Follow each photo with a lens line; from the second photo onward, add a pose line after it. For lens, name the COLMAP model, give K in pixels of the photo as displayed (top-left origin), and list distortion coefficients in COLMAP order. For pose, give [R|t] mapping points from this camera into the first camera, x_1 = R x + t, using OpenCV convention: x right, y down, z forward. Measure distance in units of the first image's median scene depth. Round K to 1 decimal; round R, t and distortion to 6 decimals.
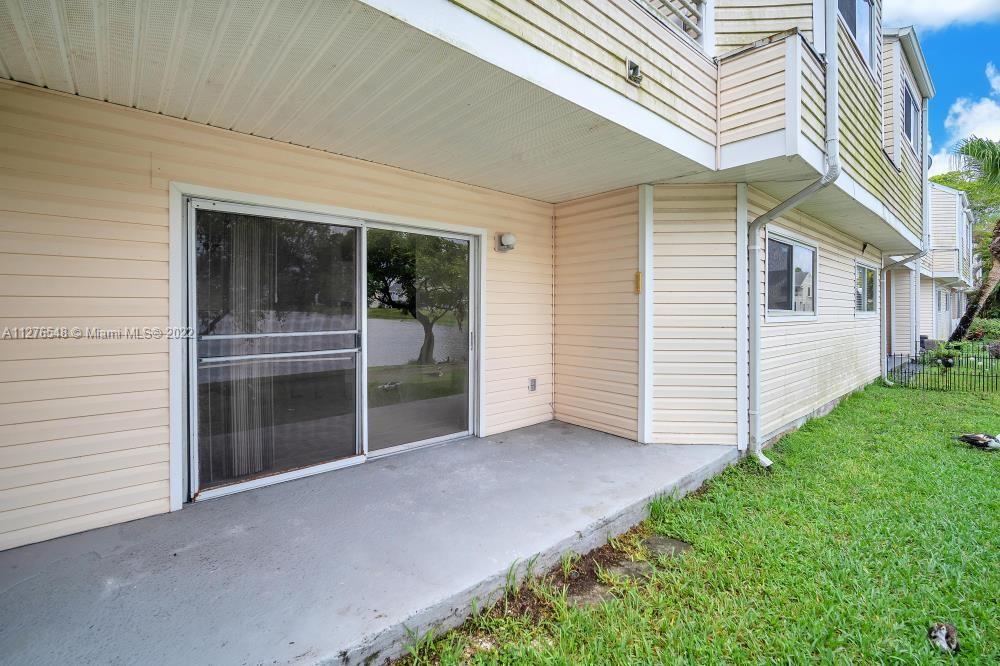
lens RADIAL K [[446.3, 0, 501.2], [0, 446.3, 309.7], [0, 0, 1]] dist [-0.015432, 0.000062]
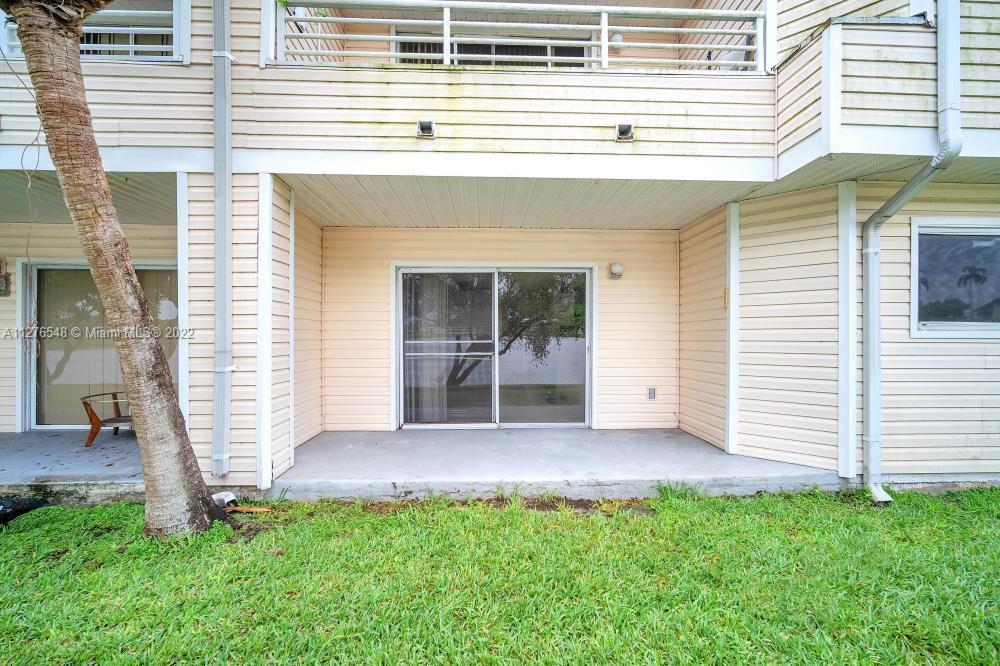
lens RADIAL K [[439.9, 0, 498.8], [0, 439.9, 337.1], [0, 0, 1]] dist [-0.020897, 0.006652]
pose [[0.773964, -0.002302, -0.633225, 0.613929], [-0.000592, 0.999990, -0.004360, 0.039118], [0.633229, 0.003749, 0.773955, -0.139430]]
